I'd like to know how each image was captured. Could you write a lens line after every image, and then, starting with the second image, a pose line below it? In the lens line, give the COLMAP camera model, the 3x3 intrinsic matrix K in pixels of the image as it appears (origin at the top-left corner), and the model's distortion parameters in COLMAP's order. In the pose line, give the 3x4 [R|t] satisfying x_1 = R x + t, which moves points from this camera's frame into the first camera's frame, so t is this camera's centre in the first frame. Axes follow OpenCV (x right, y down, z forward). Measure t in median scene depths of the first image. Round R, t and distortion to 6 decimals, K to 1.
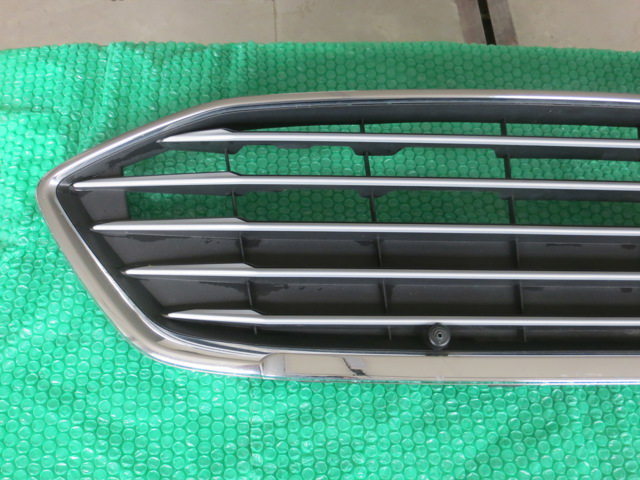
lens RADIAL K [[962.8, 0, 320.0], [0, 962.8, 240.0], [0, 0, 1]] dist [-0.508085, 1.827331]
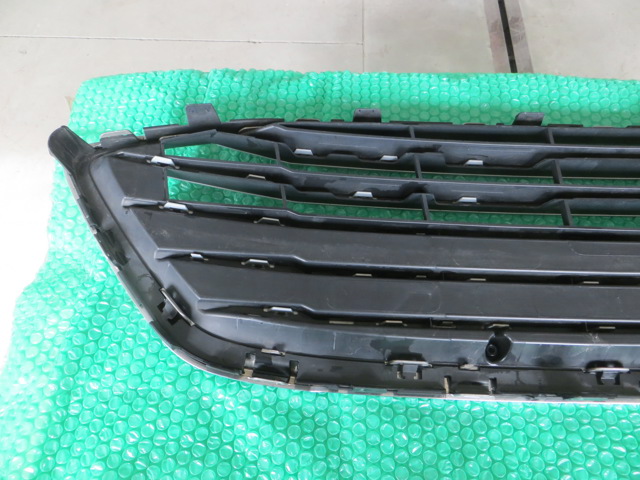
lens RADIAL K [[491.8, 0, 320.0], [0, 491.8, 240.0], [0, 0, 1]] dist [-0.009155, -0.003505]
pose [[0.991751, 0.048227, -0.118761, -0.029553], [-0.034513, 0.992773, 0.114939, -0.090798], [0.123445, -0.109892, 0.986248, 0.458247]]
